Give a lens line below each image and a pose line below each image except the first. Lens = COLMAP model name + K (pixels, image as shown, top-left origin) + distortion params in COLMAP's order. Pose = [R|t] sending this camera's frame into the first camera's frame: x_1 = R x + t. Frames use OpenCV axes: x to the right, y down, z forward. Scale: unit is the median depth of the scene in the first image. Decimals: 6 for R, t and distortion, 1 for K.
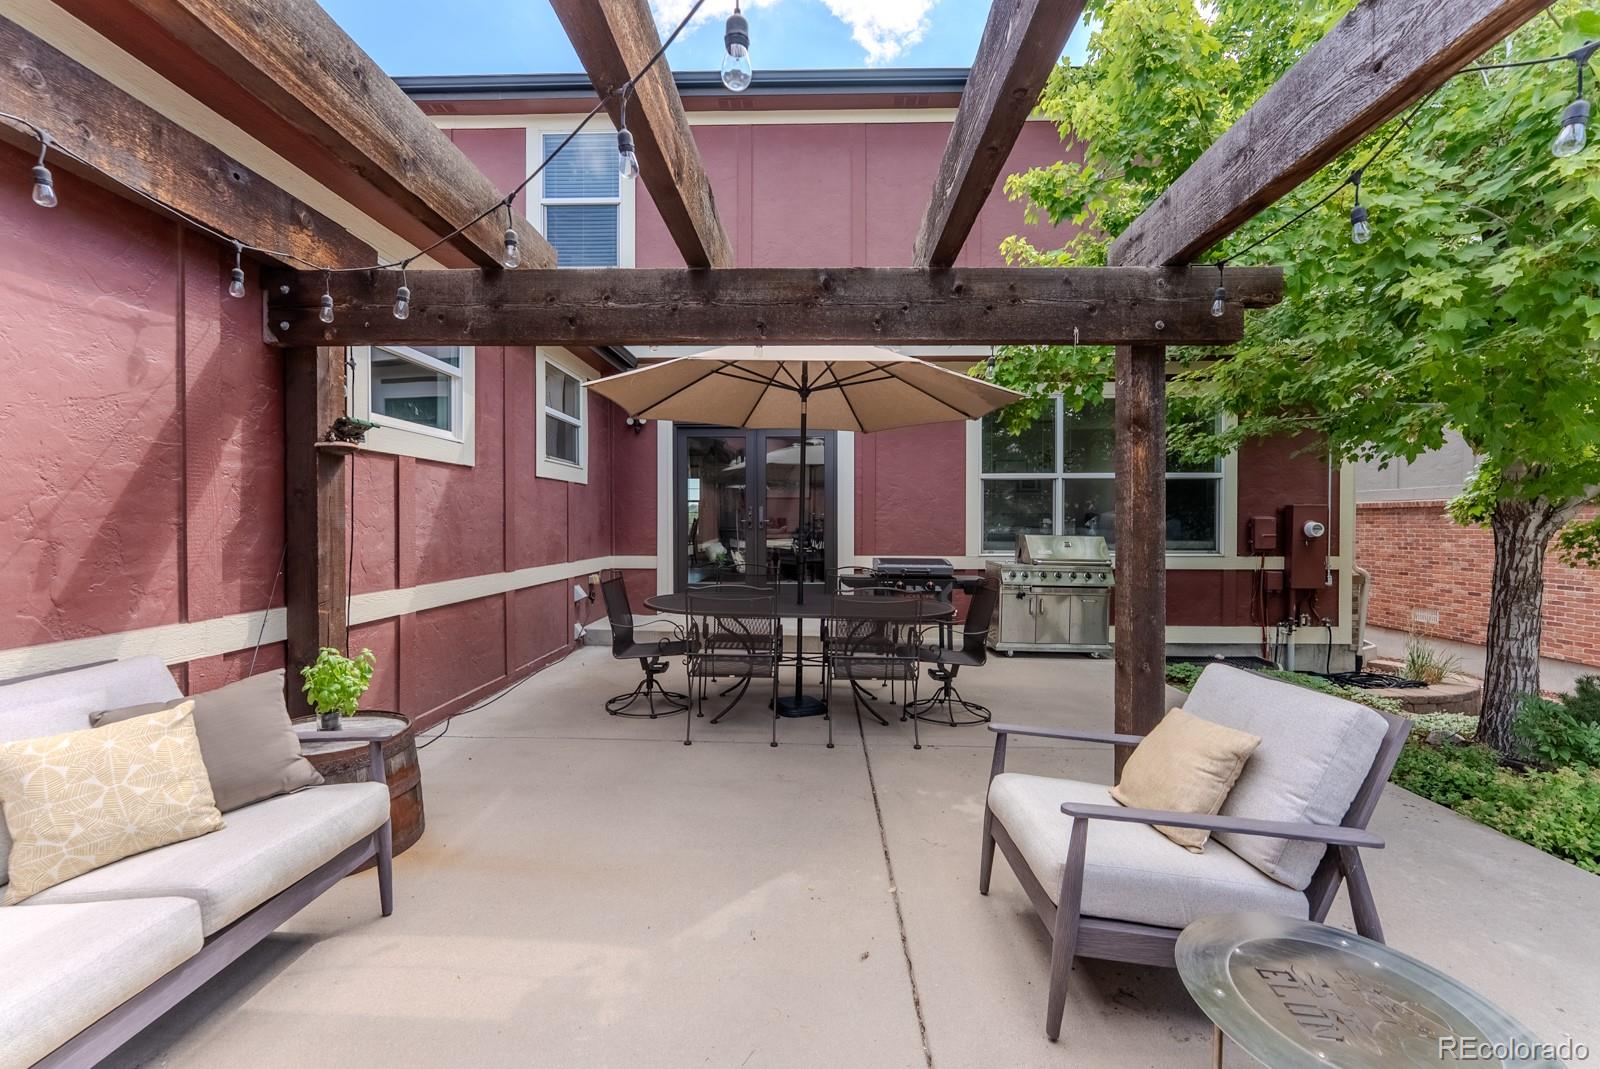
lens RADIAL K [[641.2, 0, 804.4], [0, 641.2, 532.6], [0, 0, 1]] dist [-0.002863, -0.000550]
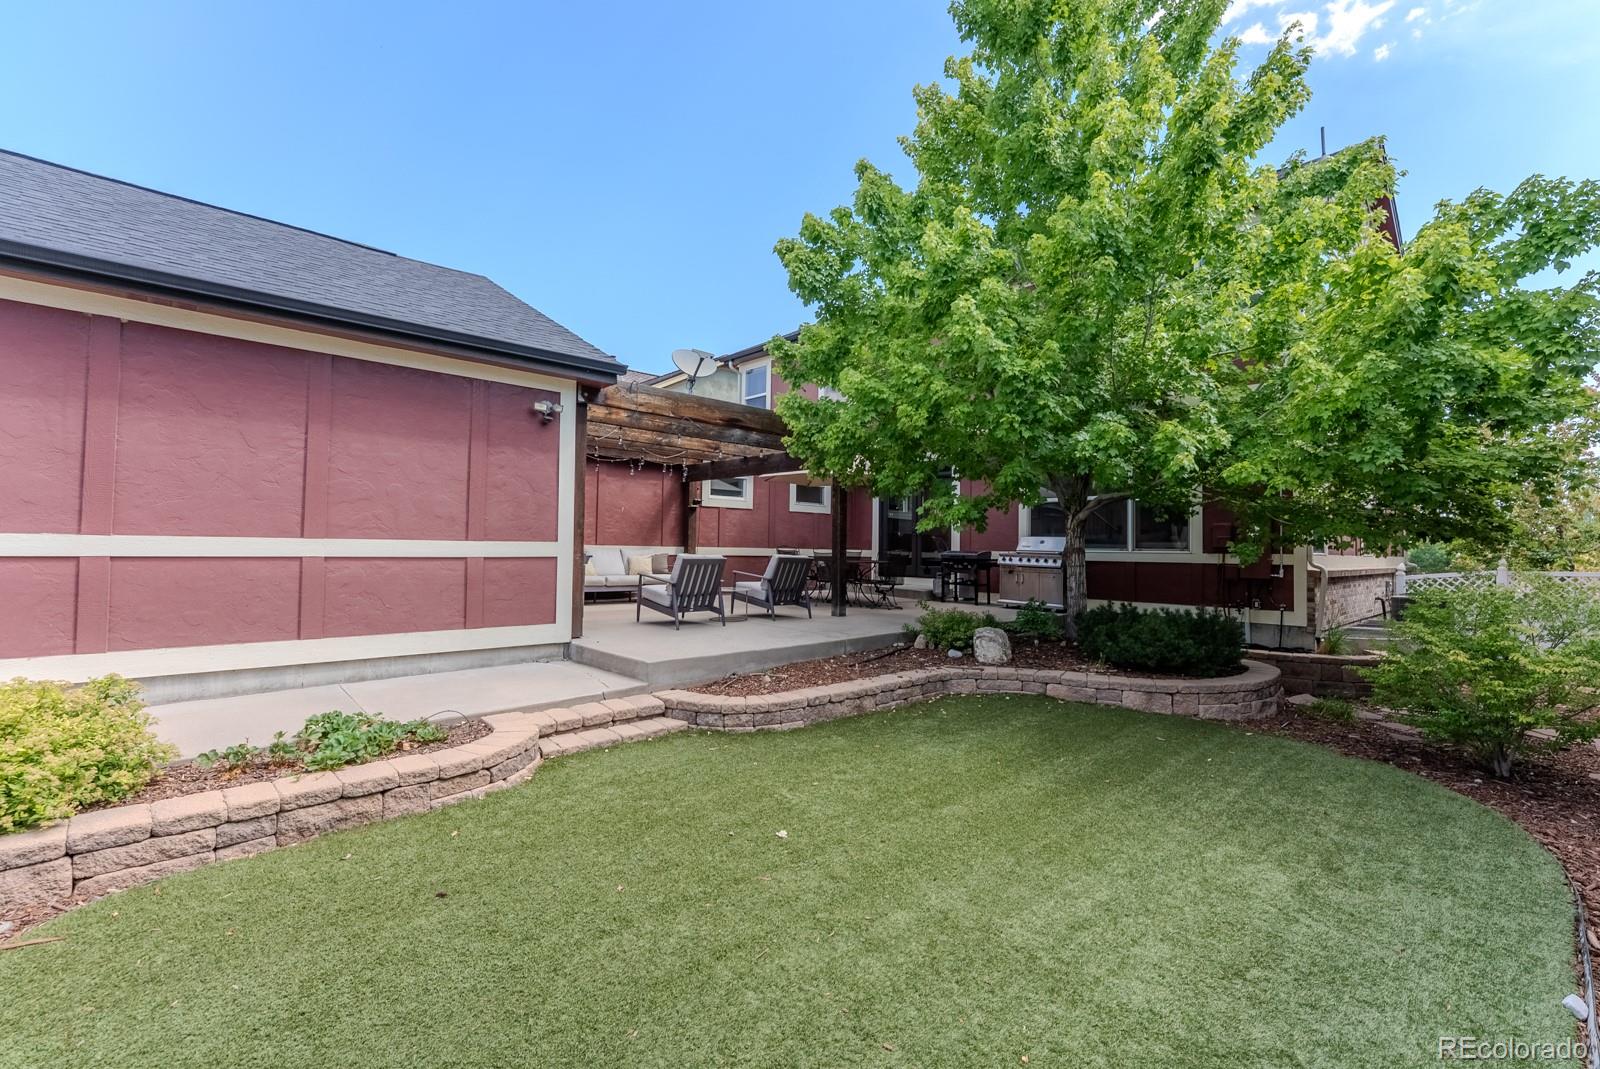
lens RADIAL K [[692.3, 0, 800.0], [0, 692.3, 534.5], [0, 0, 1]] dist [0.000067, -0.000022]
pose [[0.693888, -0.005998, -0.720058, 1.452926], [-0.022558, 0.999293, -0.030063, 0.077613], [0.719729, 0.037103, 0.693263, -0.770764]]
